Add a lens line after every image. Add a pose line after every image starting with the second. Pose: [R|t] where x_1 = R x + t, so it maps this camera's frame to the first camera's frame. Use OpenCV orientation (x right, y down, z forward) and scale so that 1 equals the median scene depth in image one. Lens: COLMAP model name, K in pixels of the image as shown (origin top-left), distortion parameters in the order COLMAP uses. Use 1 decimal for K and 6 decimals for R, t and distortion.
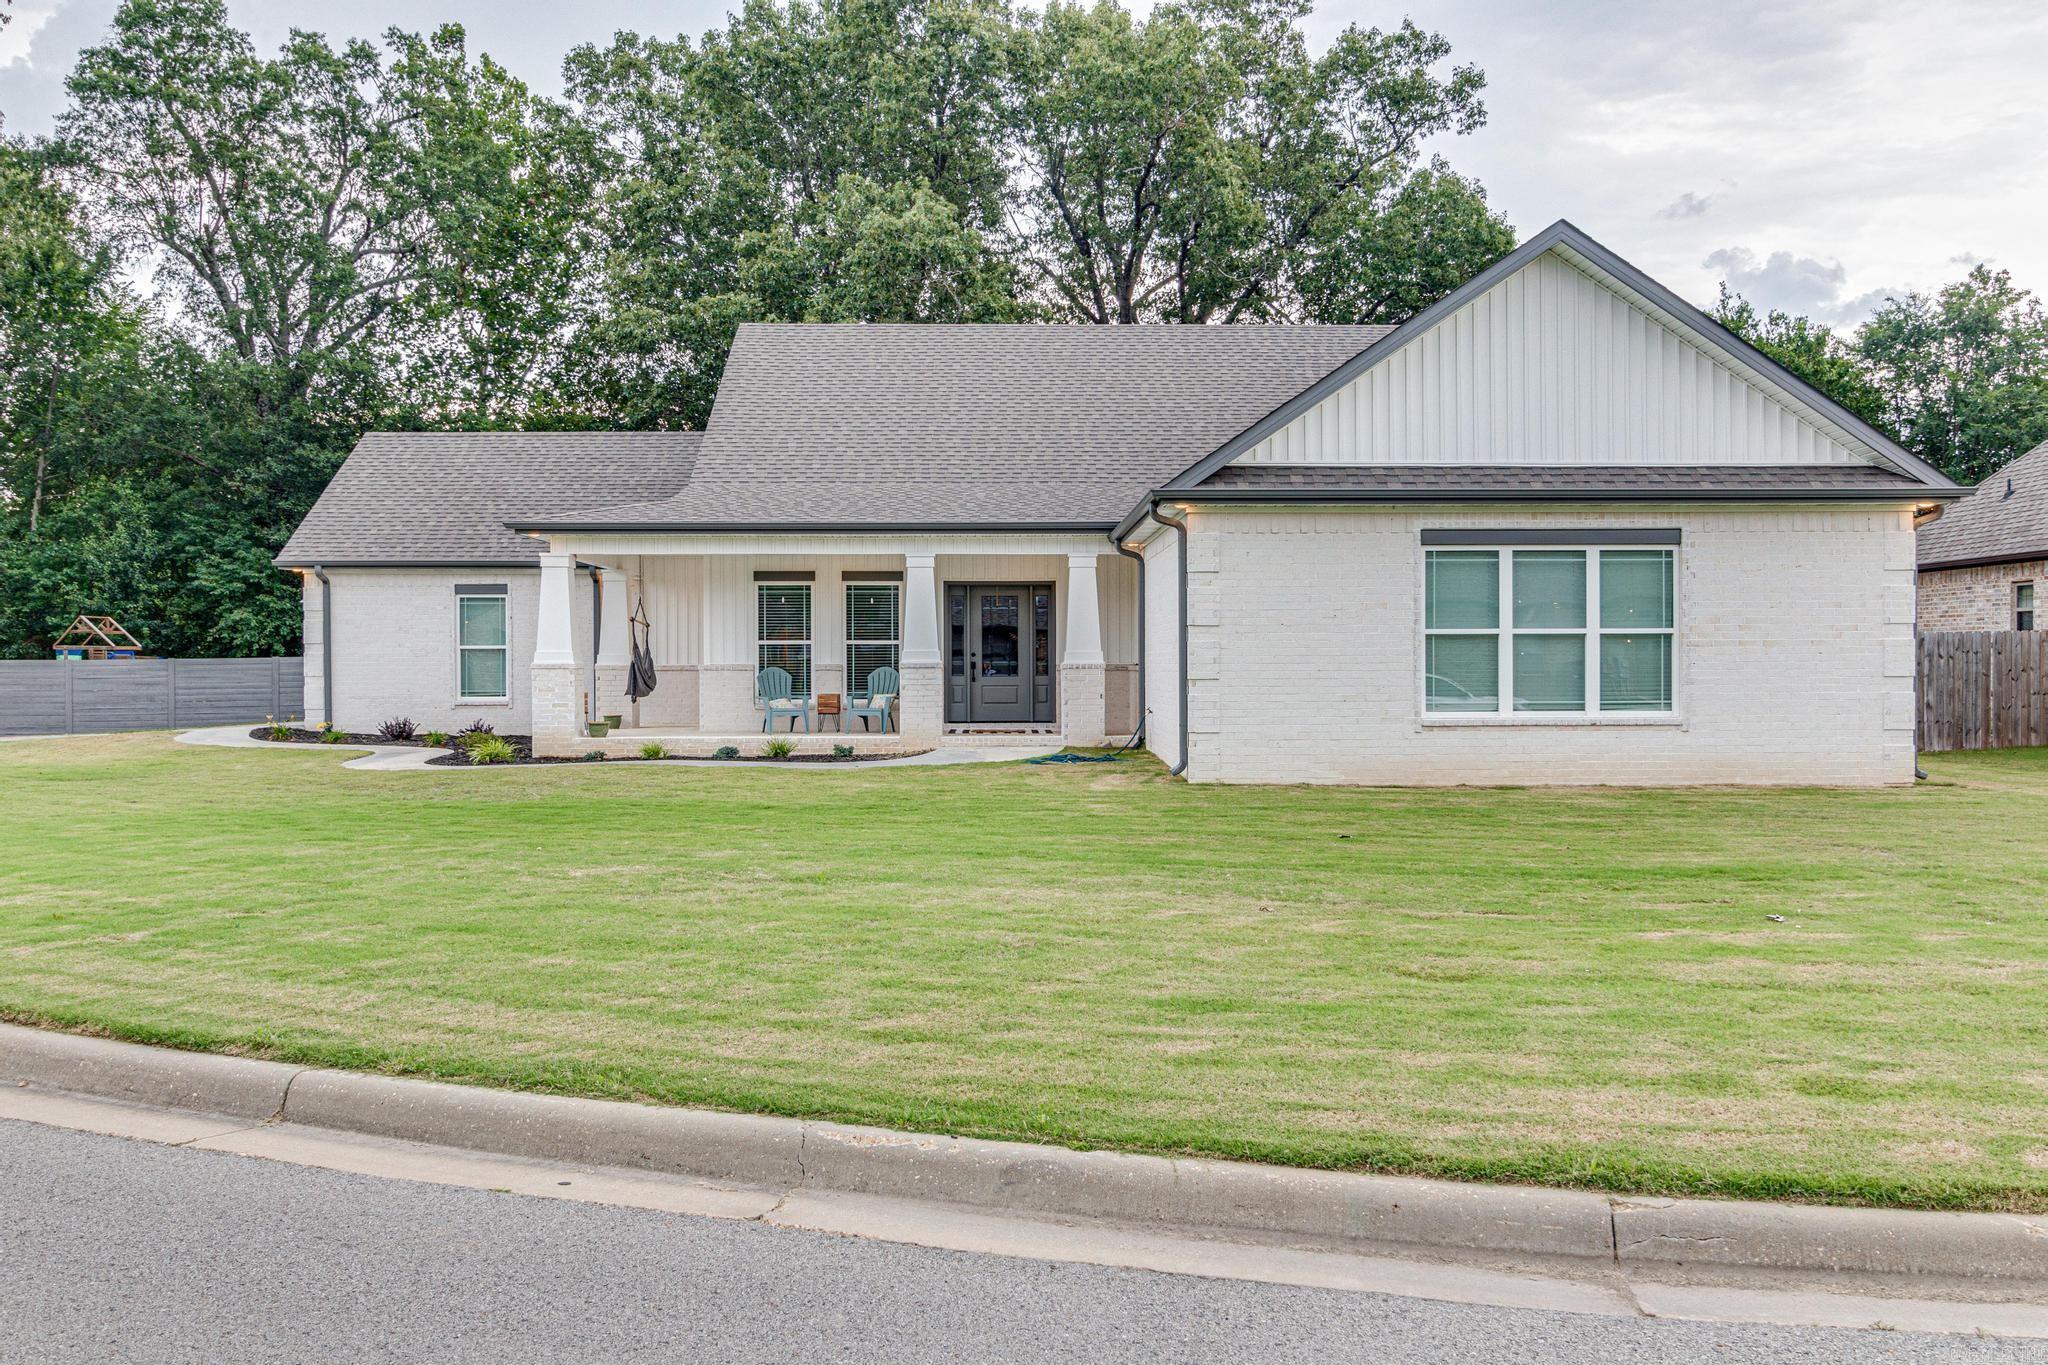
lens RADIAL K [[1639.0, 0, 979.1], [0, 1639.0, 678.7], [0, 0, 1]] dist [0.000371, -0.001159]
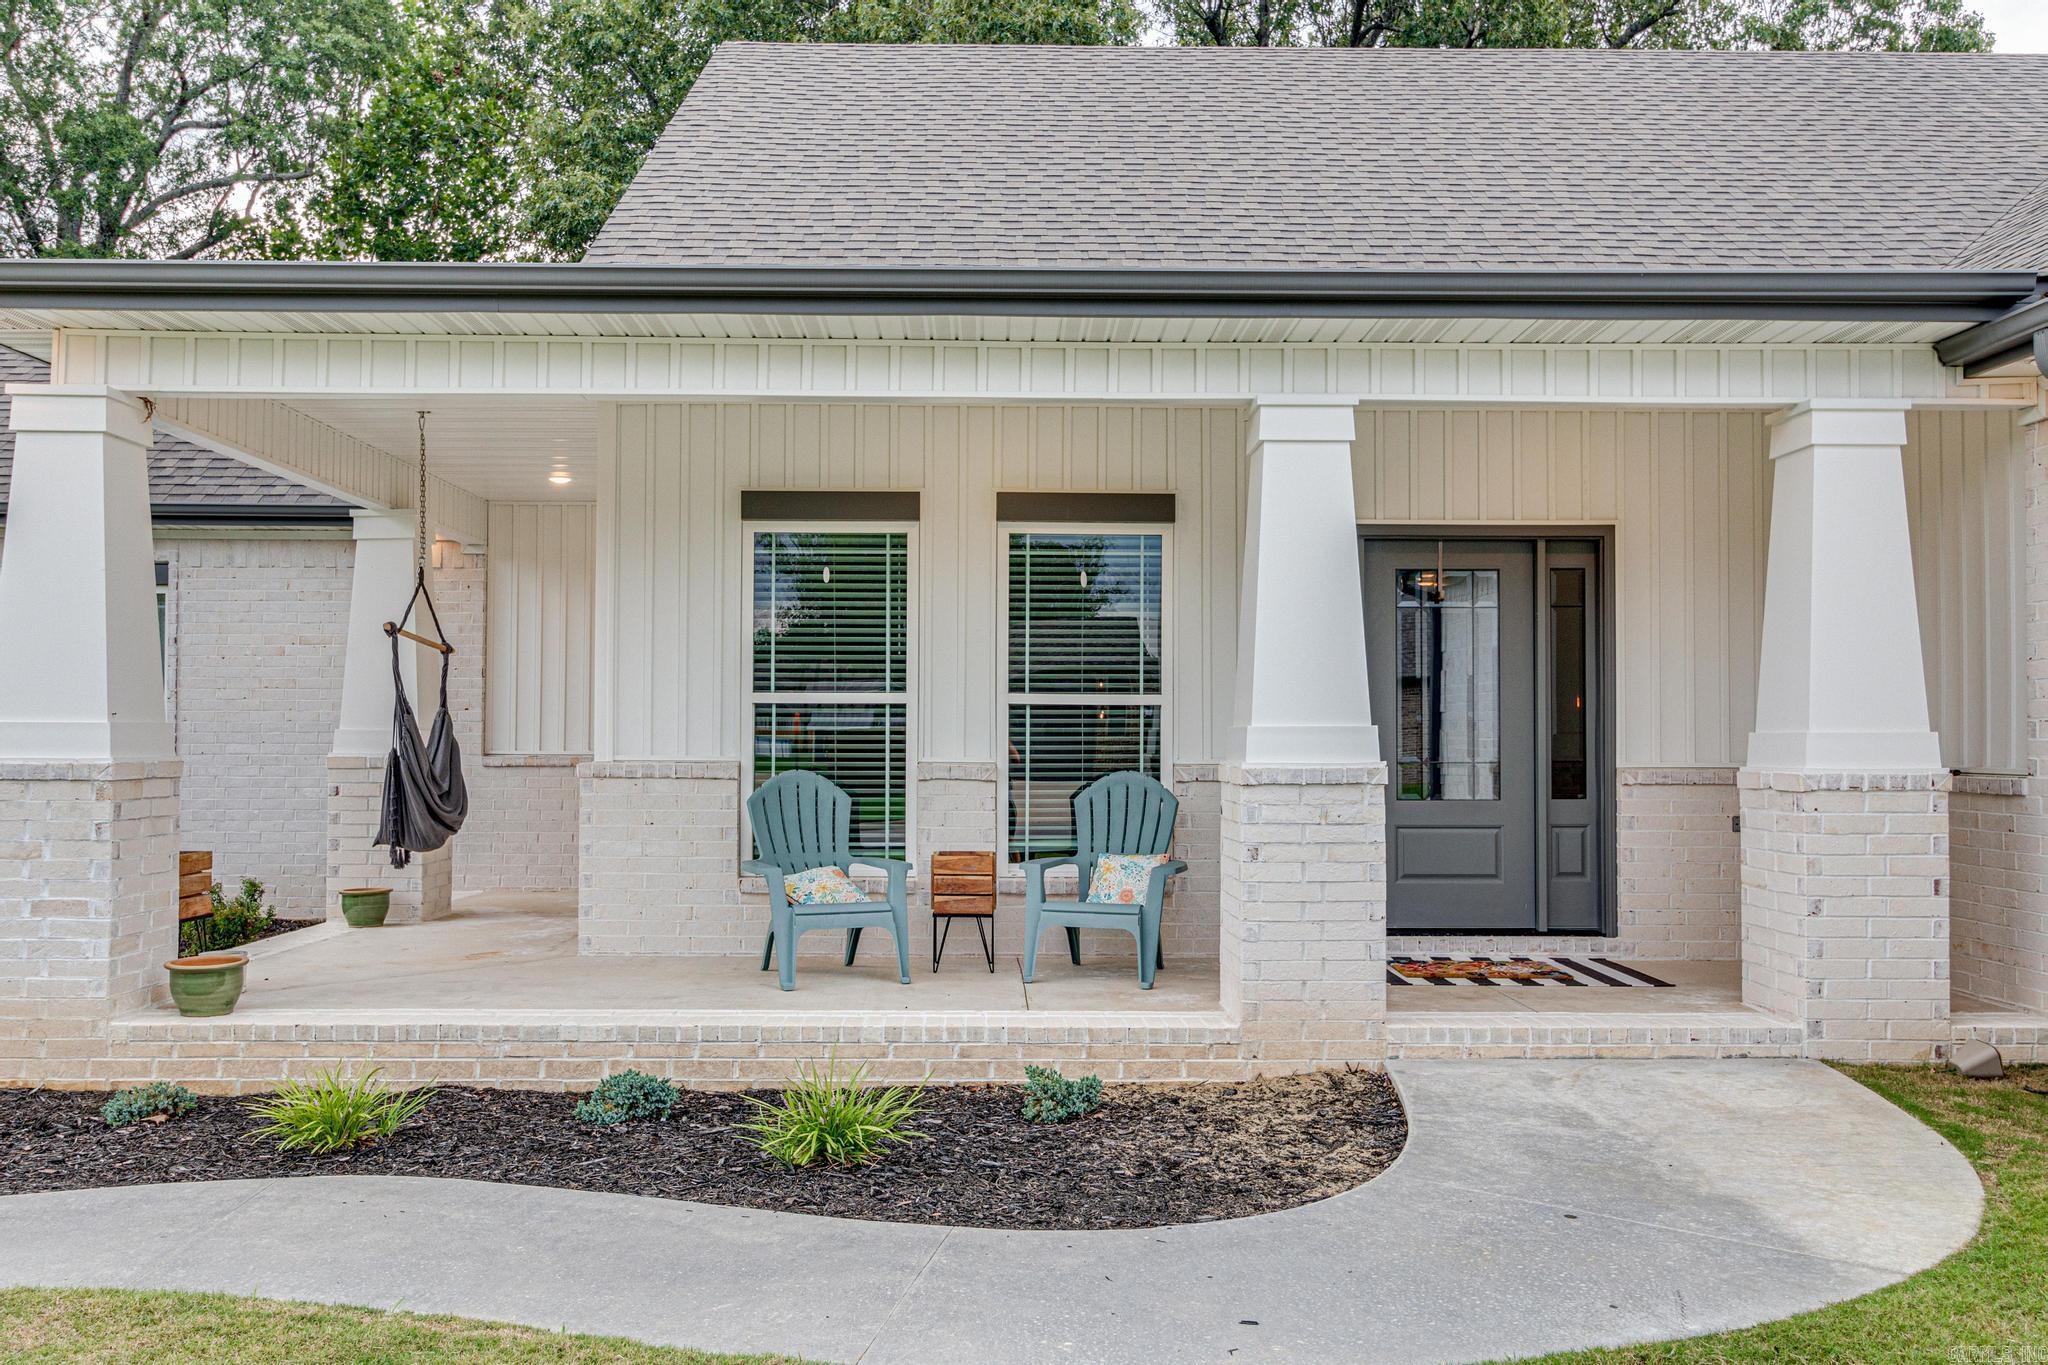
lens RADIAL K [[1741.2, 0, 978.3], [0, 1741.2, 685.4], [0, 0, 1]] dist [0.003127, 0.000674]
pose [[0.999957, 0.006264, -0.006842, -0.084869], [-0.006522, 0.999244, -0.038334, -0.010995], [0.006597, 0.038377, 0.999242, 0.634601]]
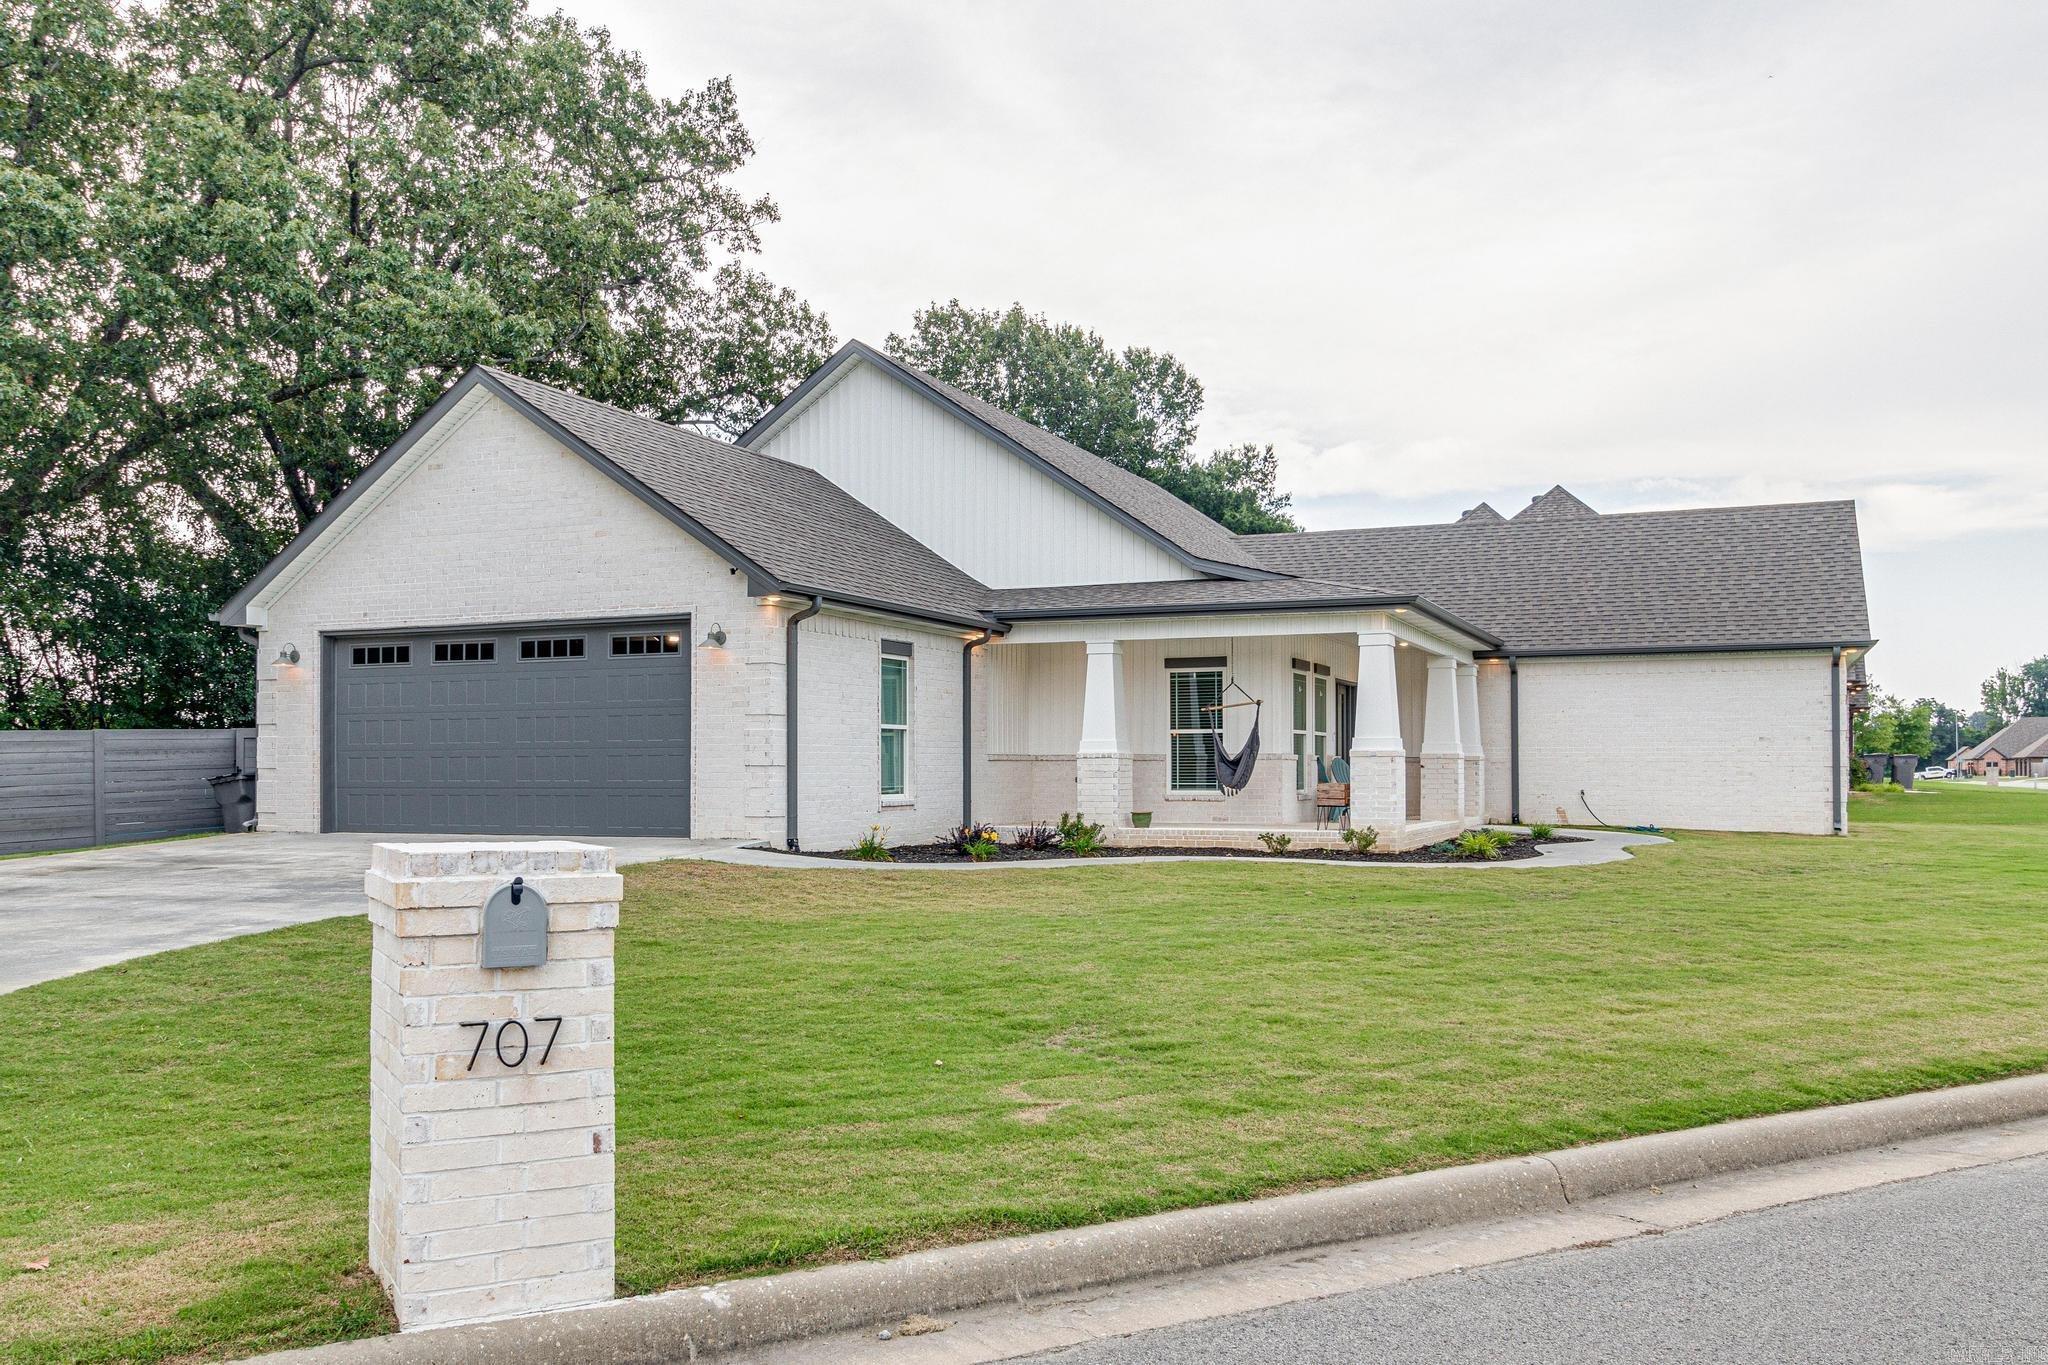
lens RADIAL K [[1714.1, 0, 999.7], [0, 1714.1, 725.9], [0, 0, 1]] dist [0.007464, 0.001132]
pose [[0.416165, 0.026756, 0.908895, -1.132878], [0.006129, 0.999462, -0.032228, 0.006406], [-0.909268, 0.018983, 0.415777, 0.736219]]
